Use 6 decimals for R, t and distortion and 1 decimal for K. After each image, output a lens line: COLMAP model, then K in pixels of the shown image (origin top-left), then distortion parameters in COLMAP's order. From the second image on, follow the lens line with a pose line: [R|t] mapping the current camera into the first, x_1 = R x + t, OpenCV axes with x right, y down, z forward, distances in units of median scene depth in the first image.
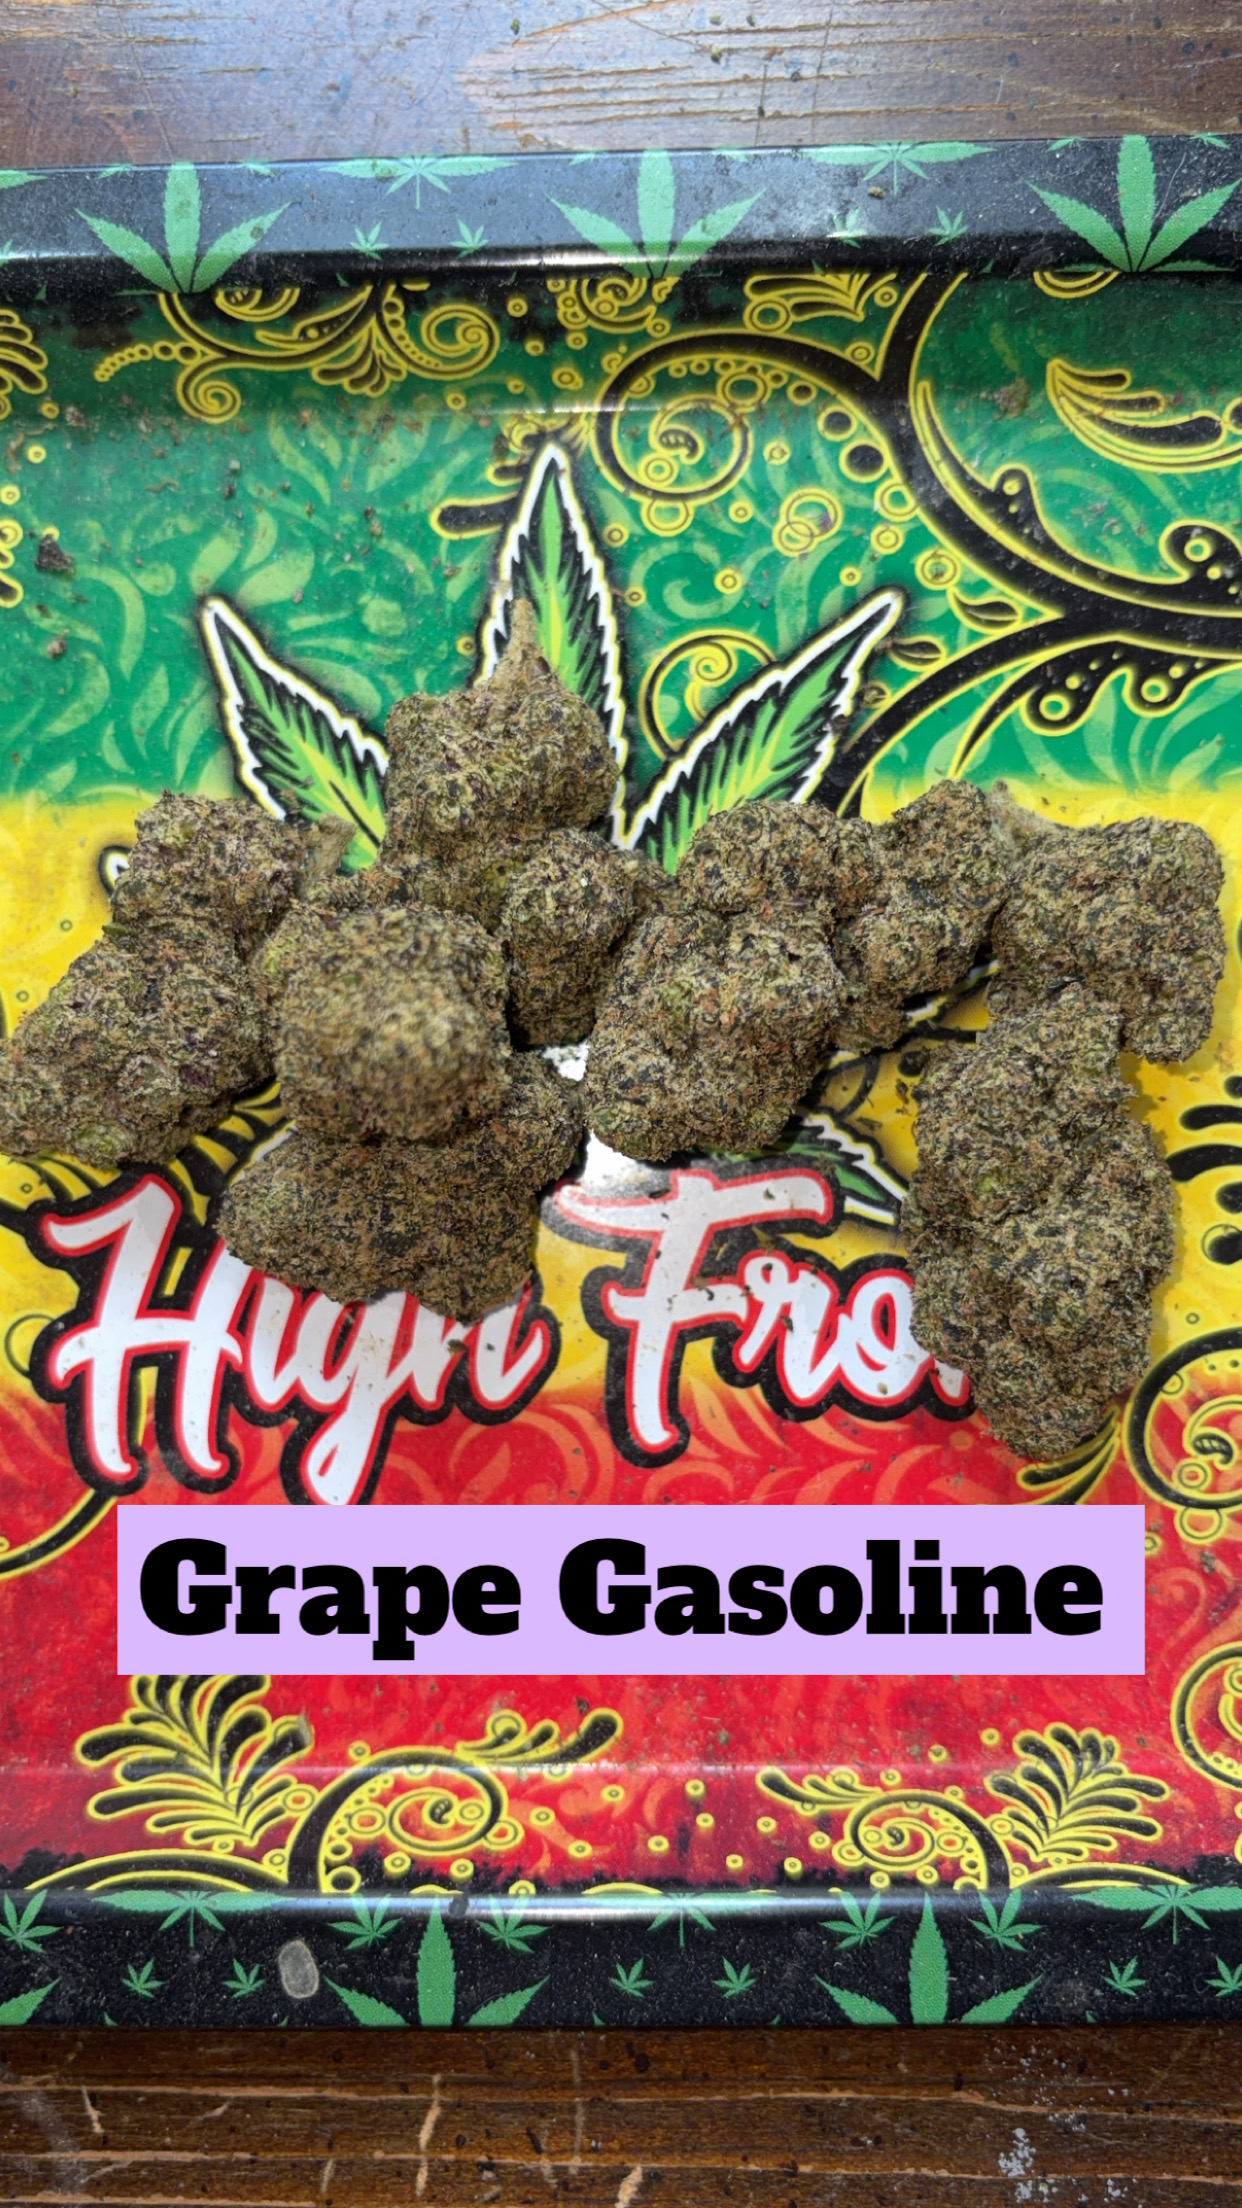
lens RADIAL K [[1870.2, 0, 627.8], [0, 1870.2, 1106.4], [0, 0, 1]] dist [-0.003304, -0.139965]
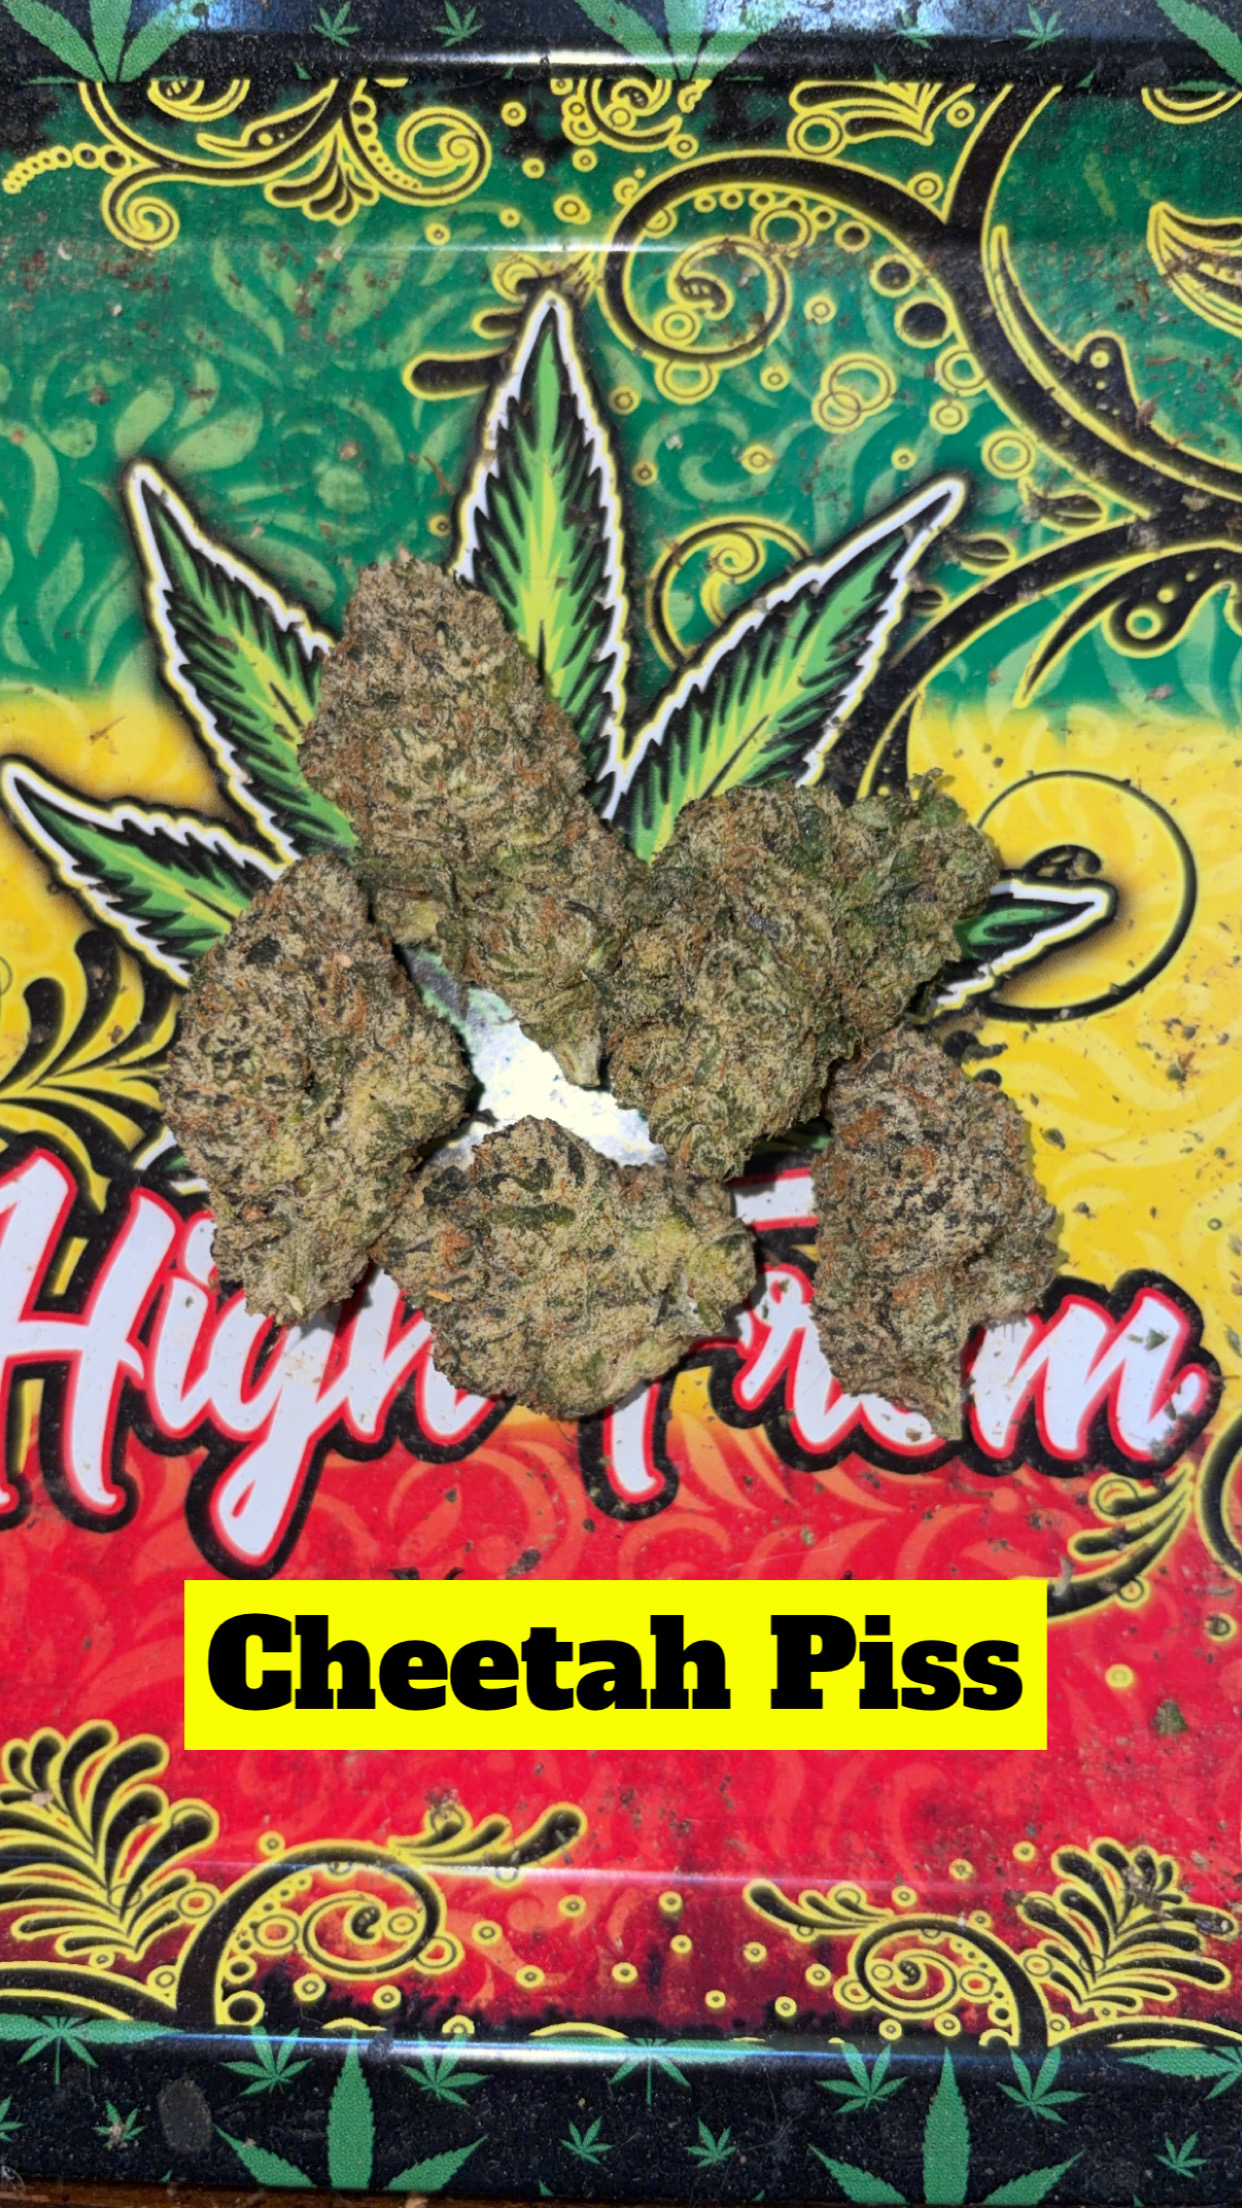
lens RADIAL K [[1889.6, 0, 624.6], [0, 1889.6, 1107.7], [0, 0, 1]] dist [-0.074628, 0.068587]
pose [[0.999478, 0.032131, 0.003252, 0.001229], [-0.032167, 0.999411, 0.011919, -0.000328], [-0.002868, -0.012017, 0.999924, 0.165028]]
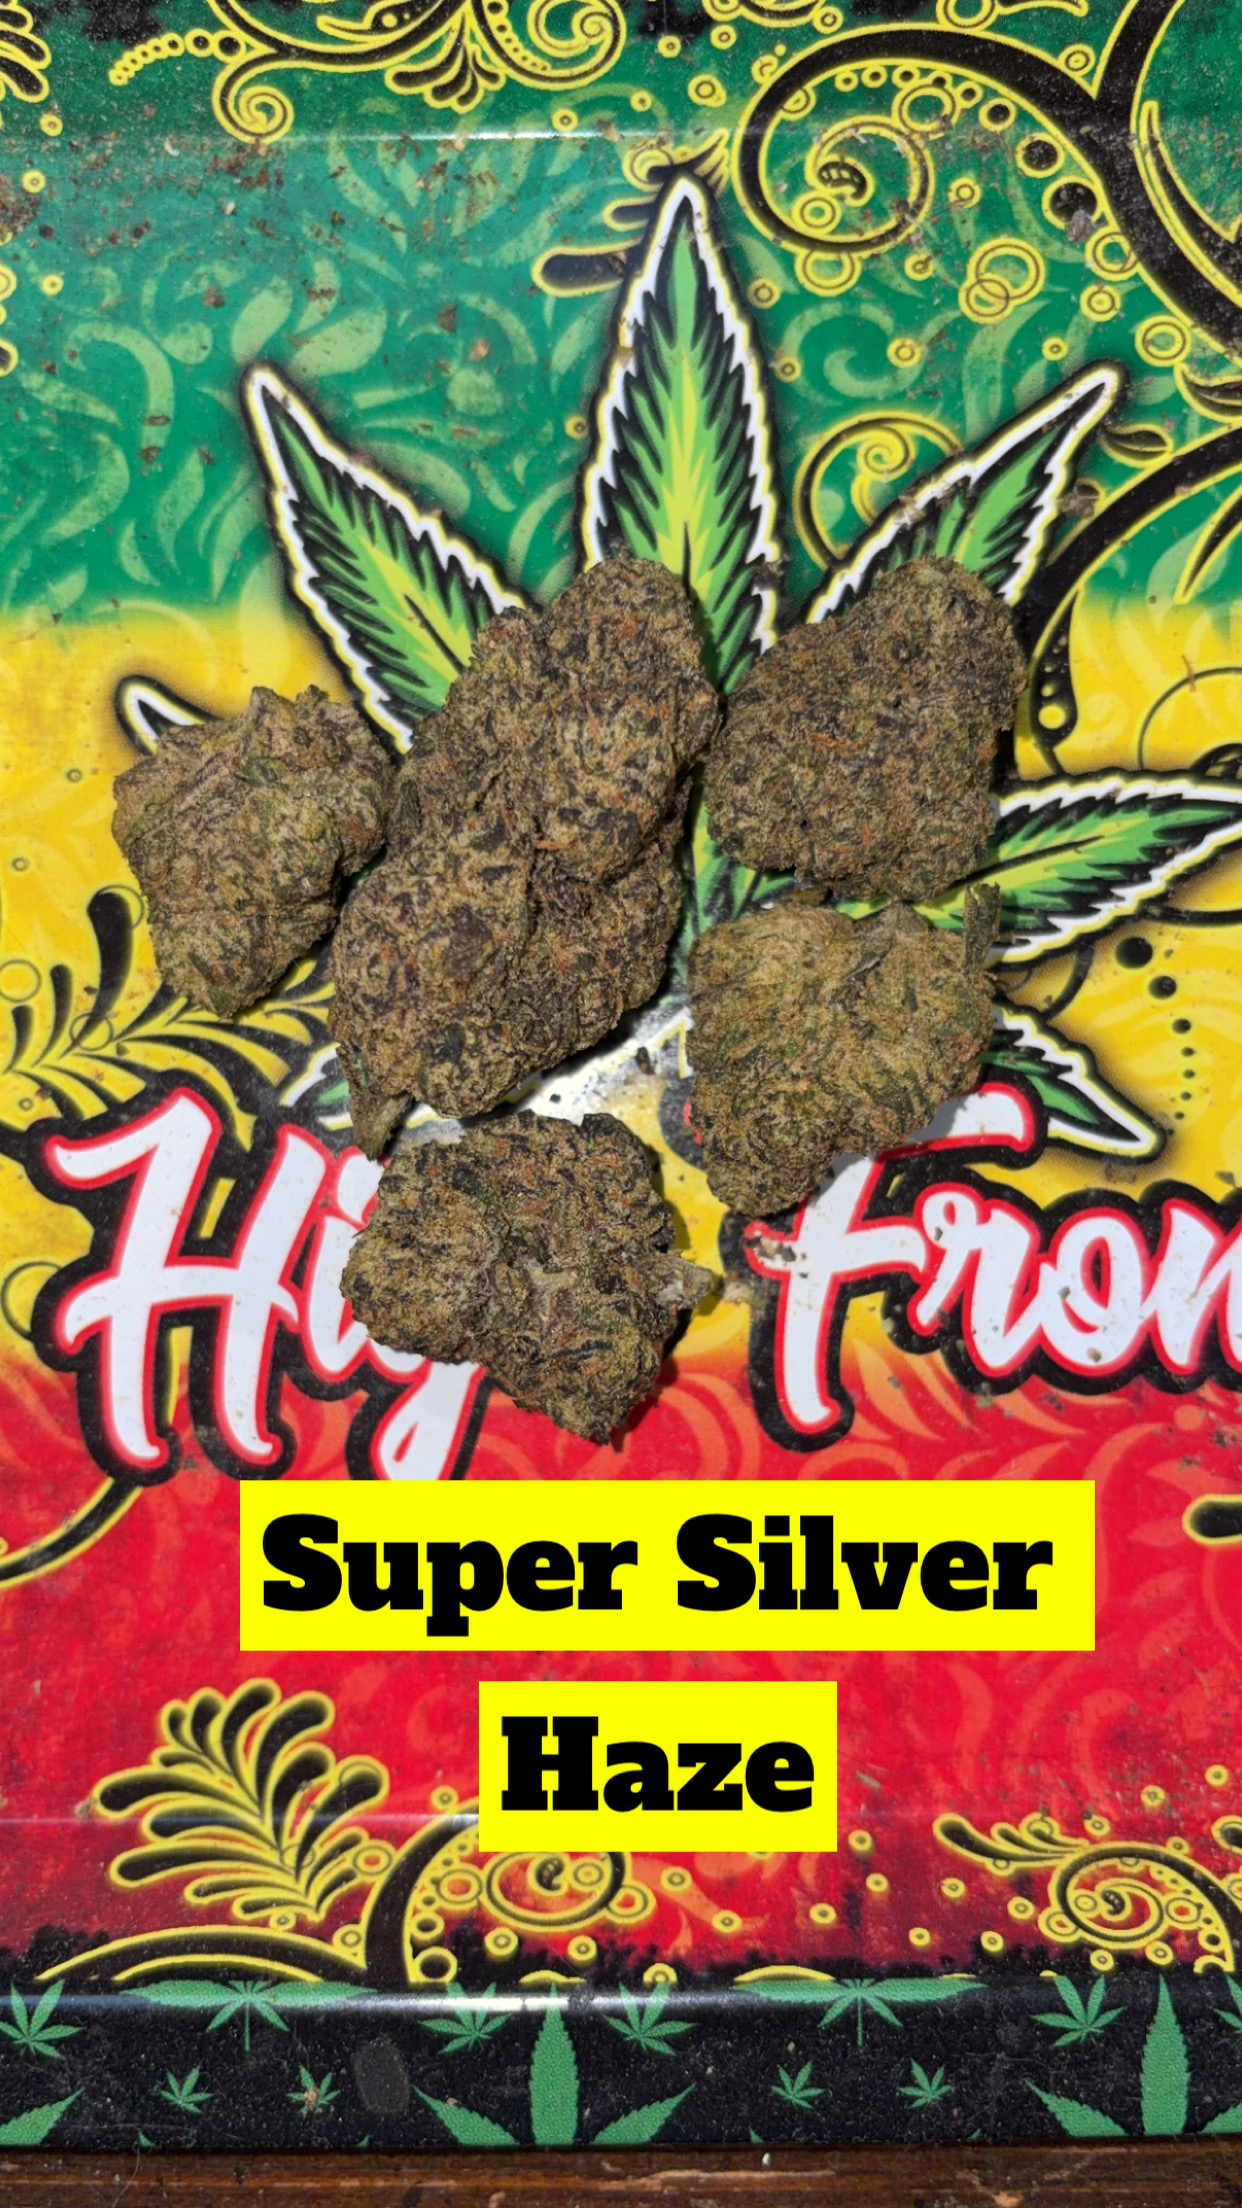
lens RADIAL K [[1898.6, 0, 620.3], [0, 1898.6, 1113.4], [0, 0, 1]] dist [-0.077486, 0.065945]
pose [[0.999804, 0.002753, 0.019590, -0.084975], [-0.003399, 0.999448, 0.033038, 0.020579], [-0.019488, -0.033098, 0.999262, 0.191379]]
